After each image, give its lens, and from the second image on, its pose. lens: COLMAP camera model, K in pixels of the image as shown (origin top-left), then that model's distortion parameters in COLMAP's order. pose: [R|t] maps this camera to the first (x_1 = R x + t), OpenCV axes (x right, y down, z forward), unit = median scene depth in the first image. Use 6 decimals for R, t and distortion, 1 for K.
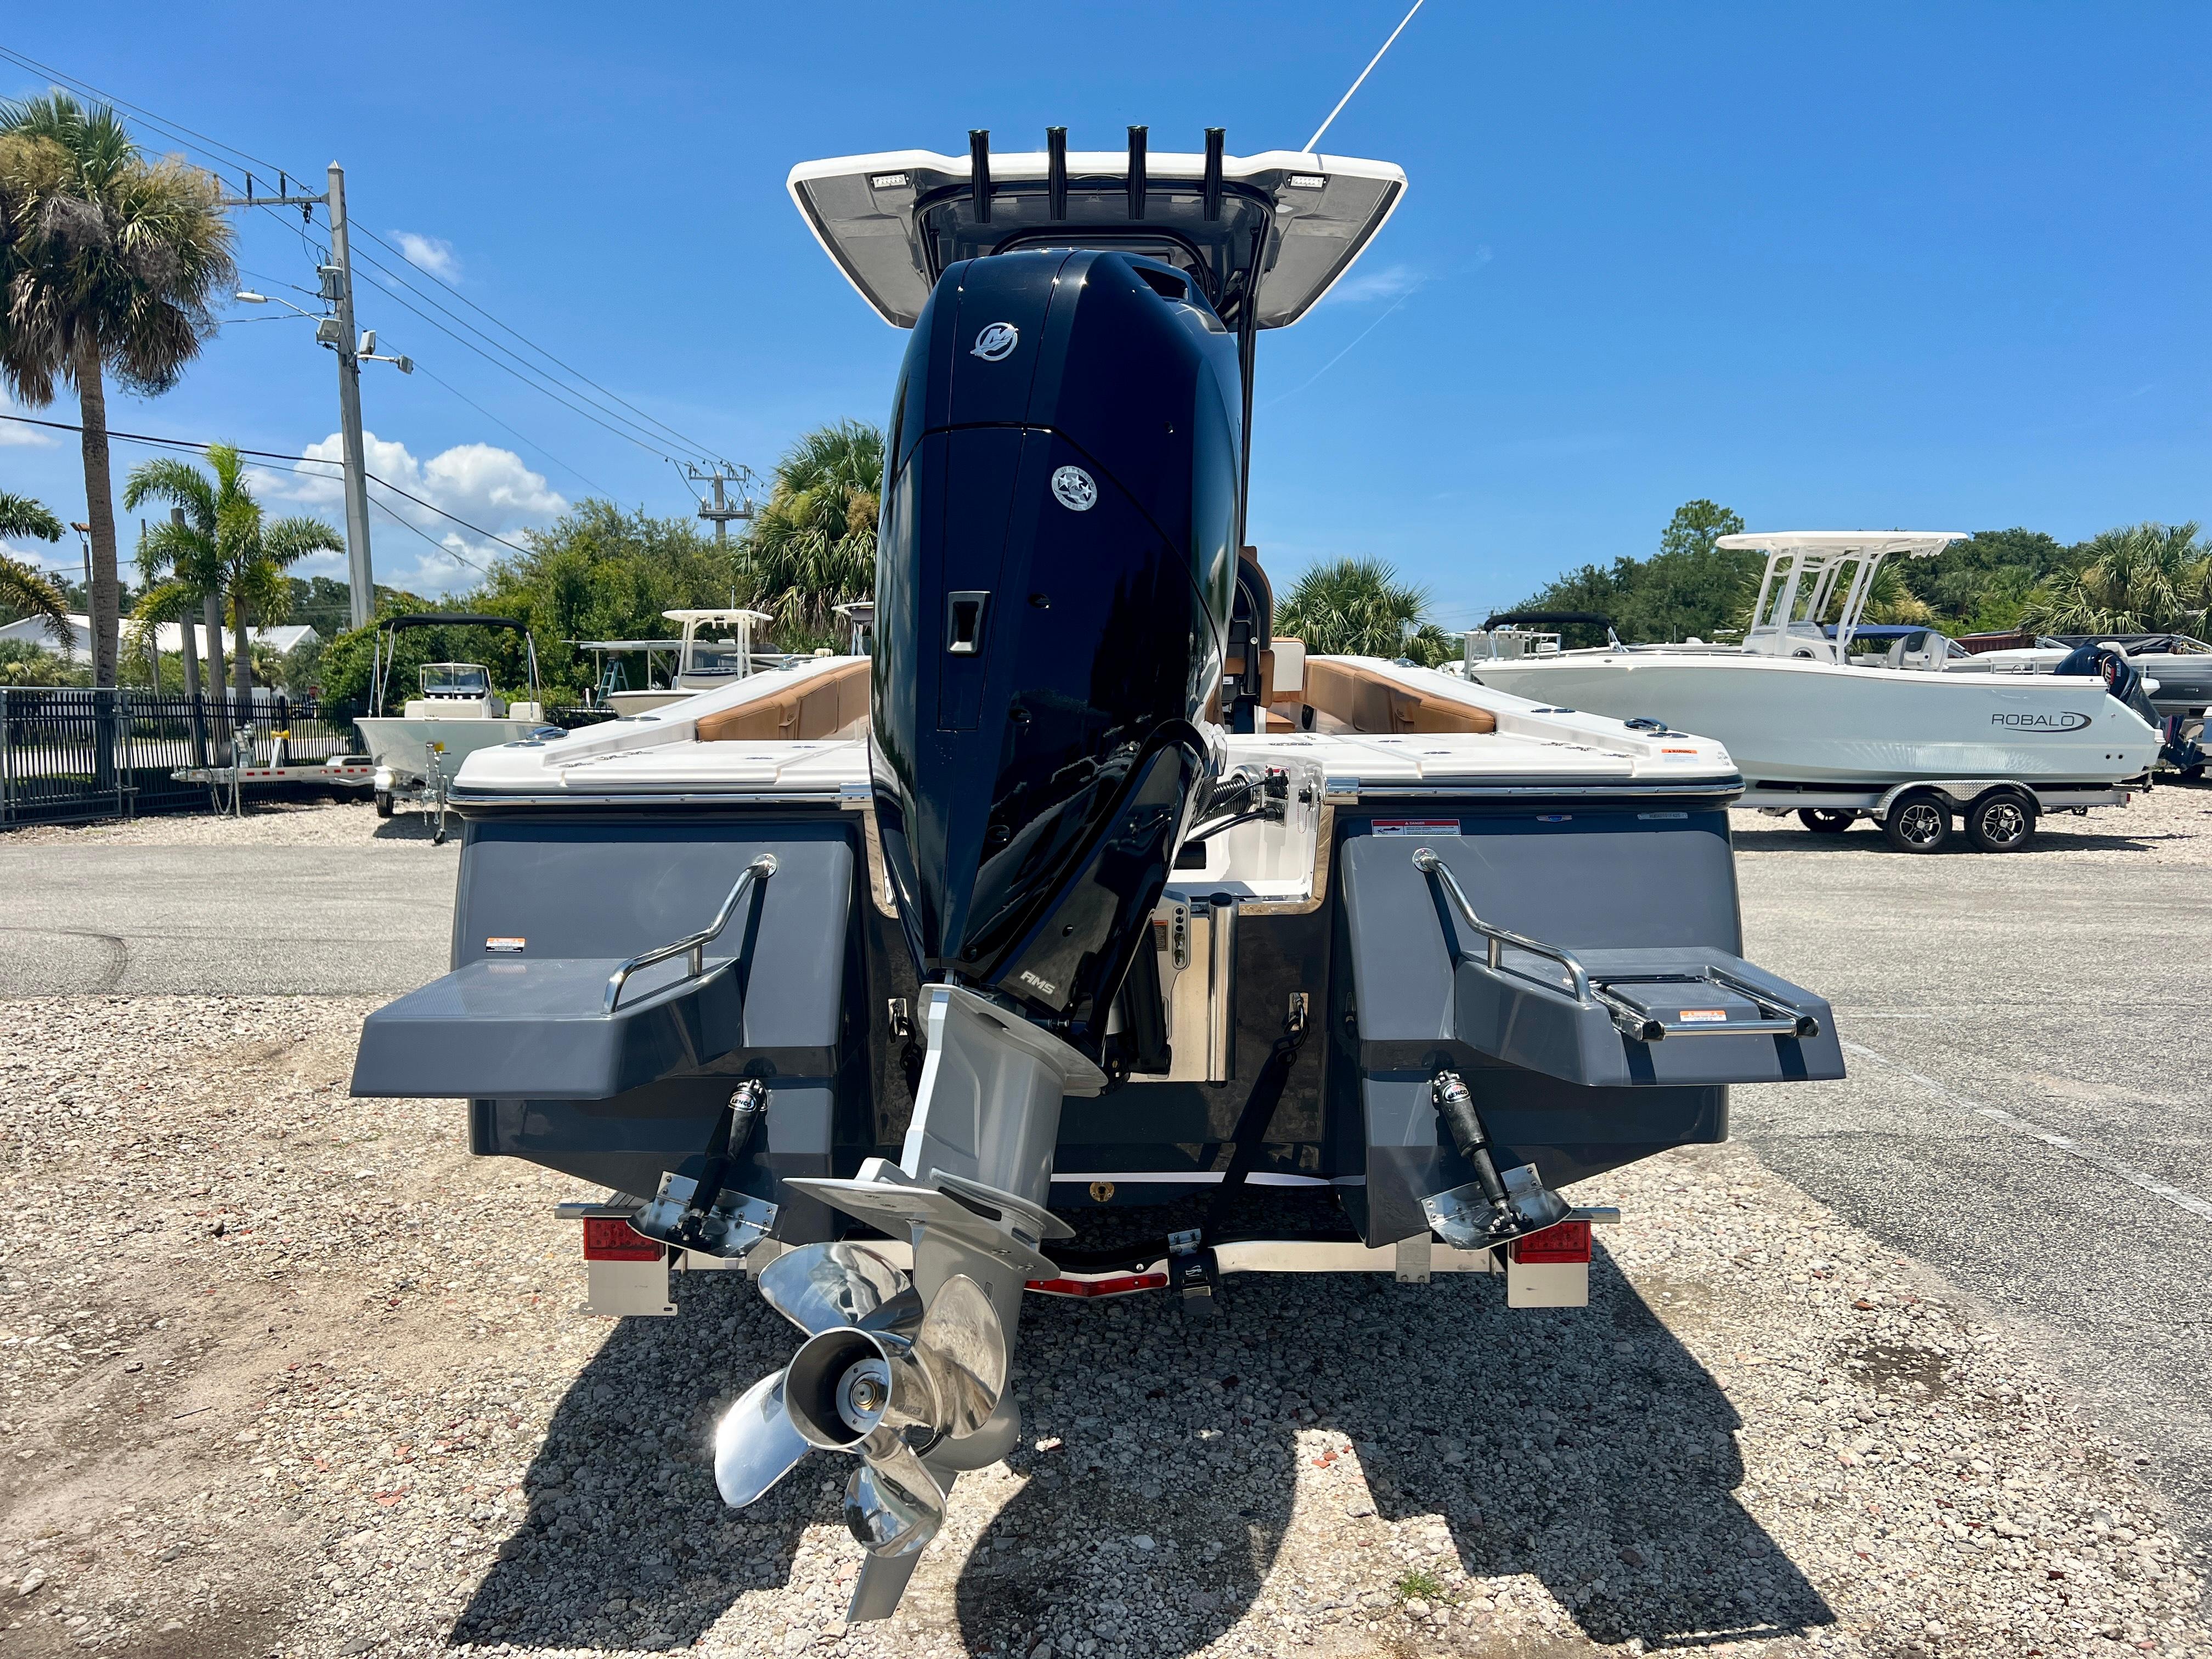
lens RADIAL K [[1684.4, 0, 1109.0], [0, 1684.4, 831.0], [0, 0, 1]] dist [0.016239, 0.001468]
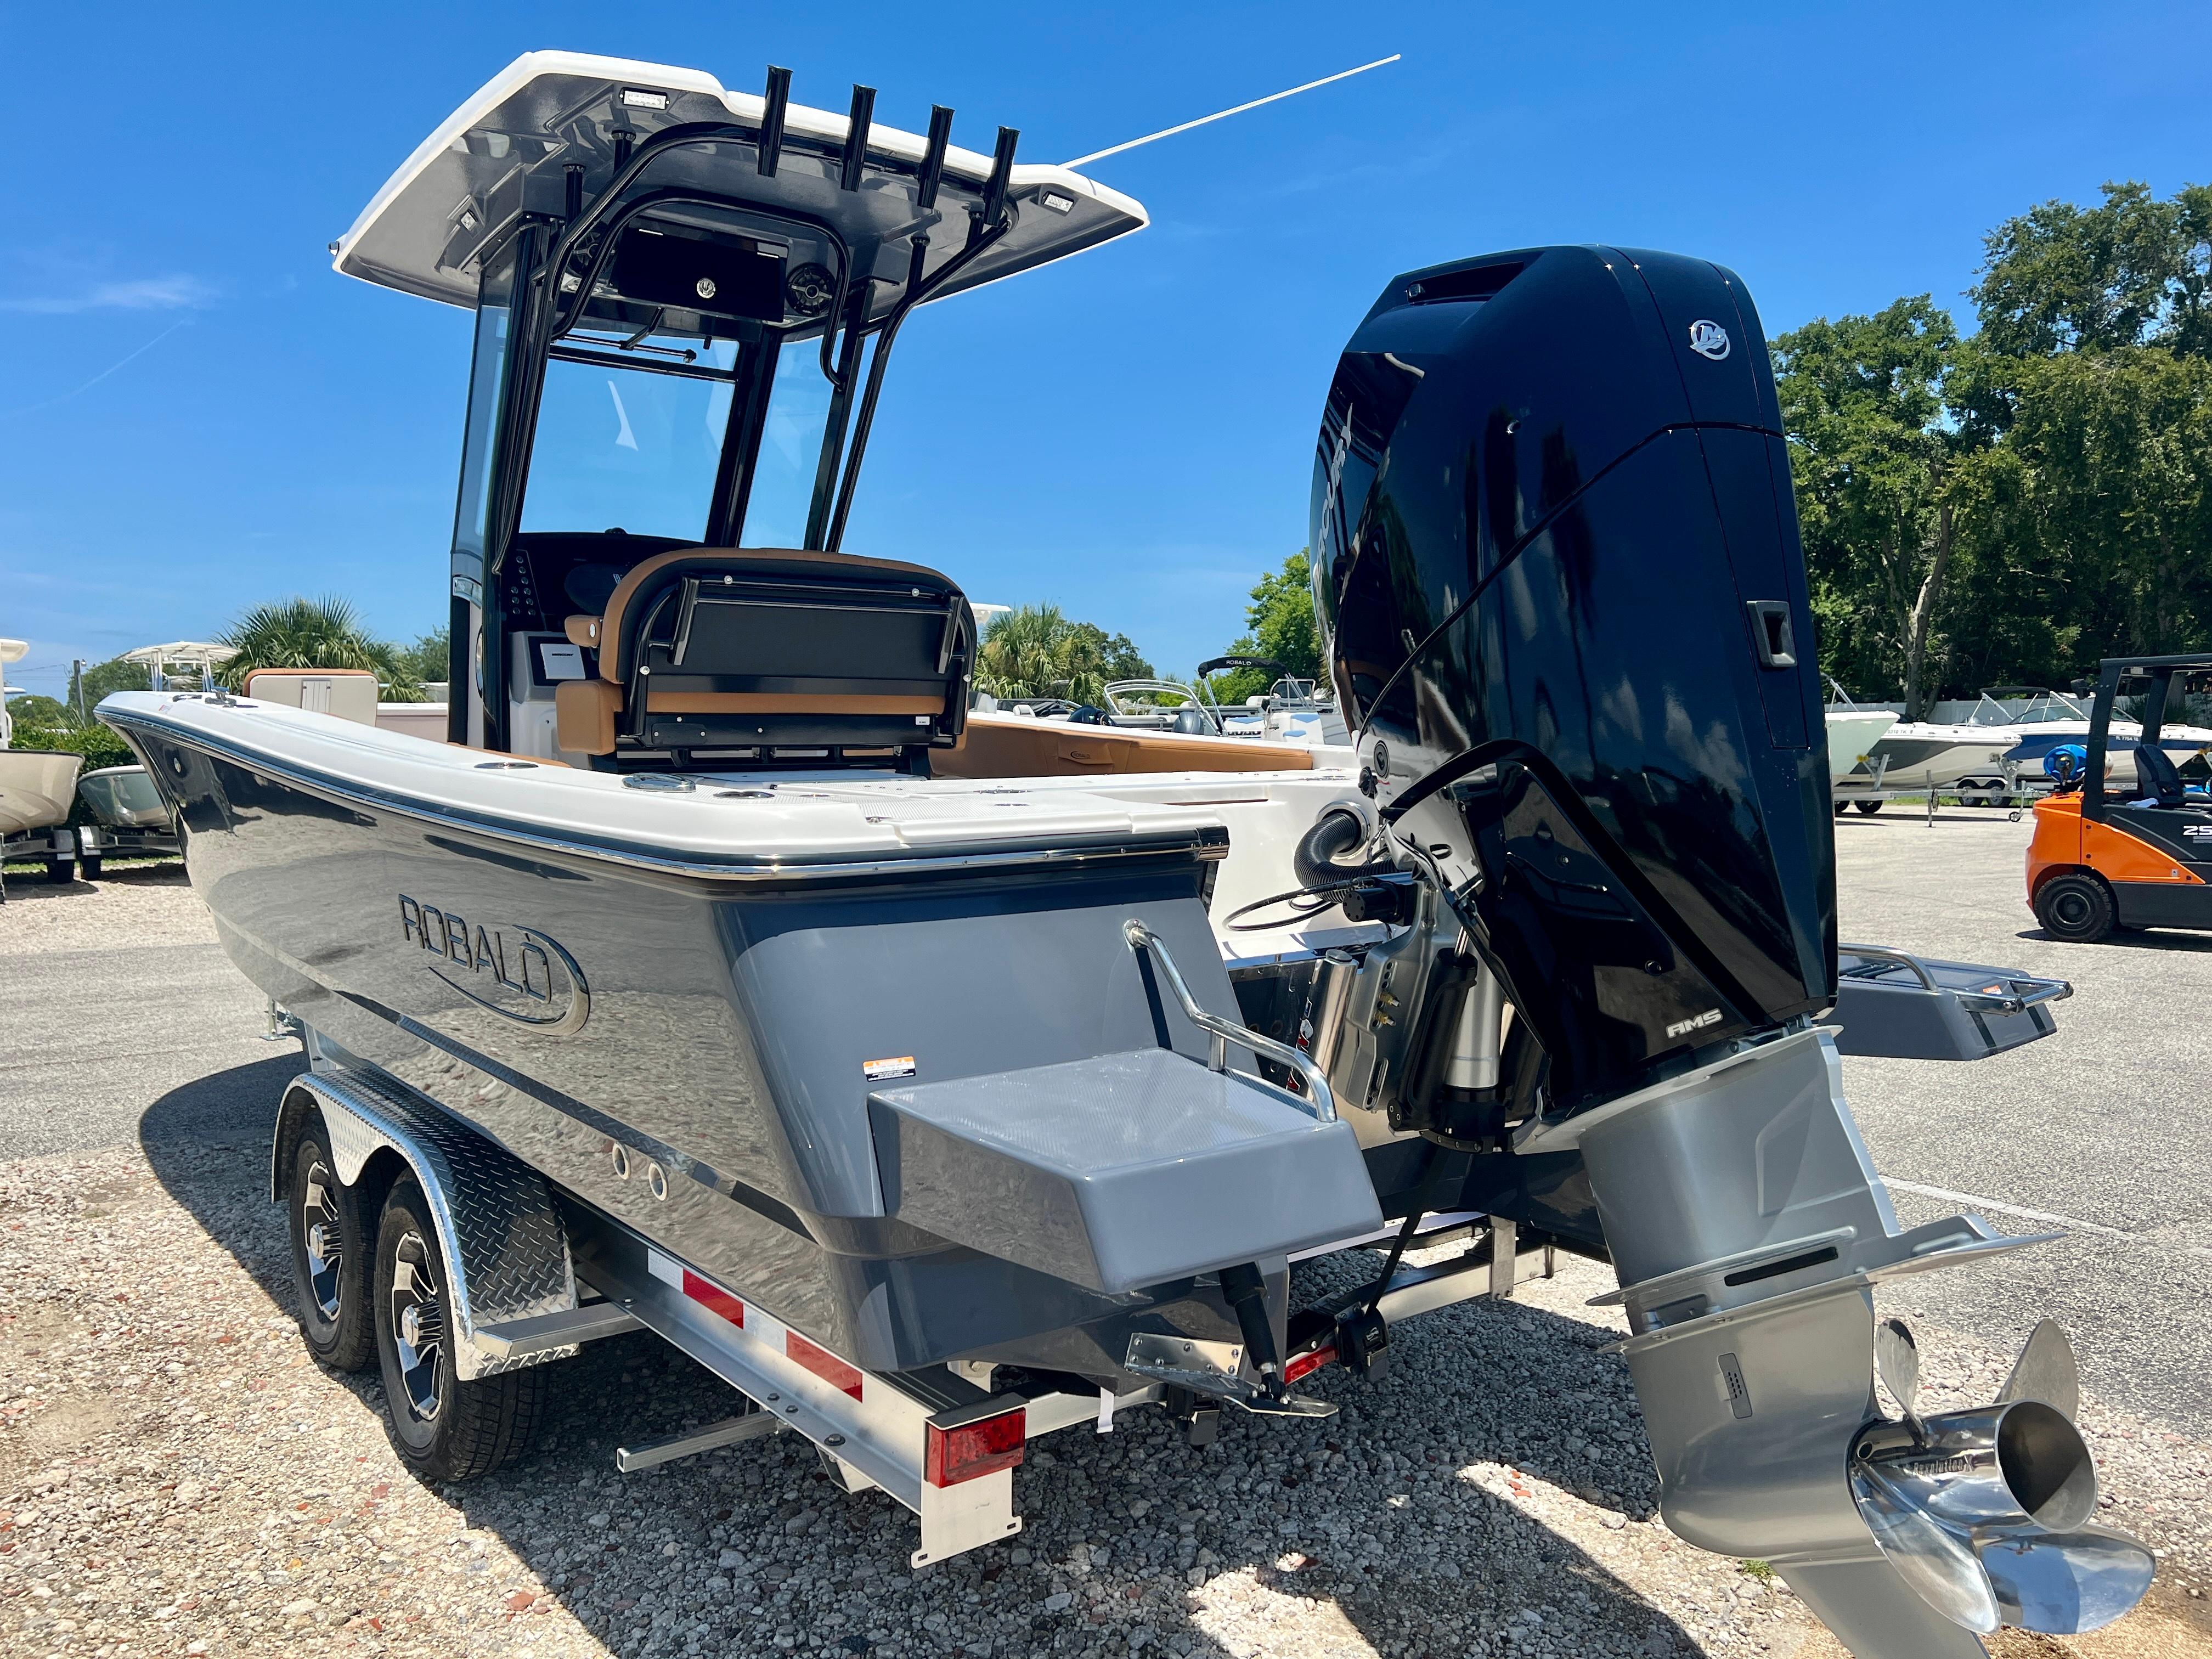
lens RADIAL K [[1684.4, 0, 1102.2], [0, 1684.4, 828.4], [0, 0, 1]] dist [0.016239, 0.001468]
pose [[0.779390, -0.032914, 0.625674, -0.482500], [0.055894, 0.998290, -0.017111, -0.011205], [-0.624041, 0.048307, 0.779897, 0.251769]]
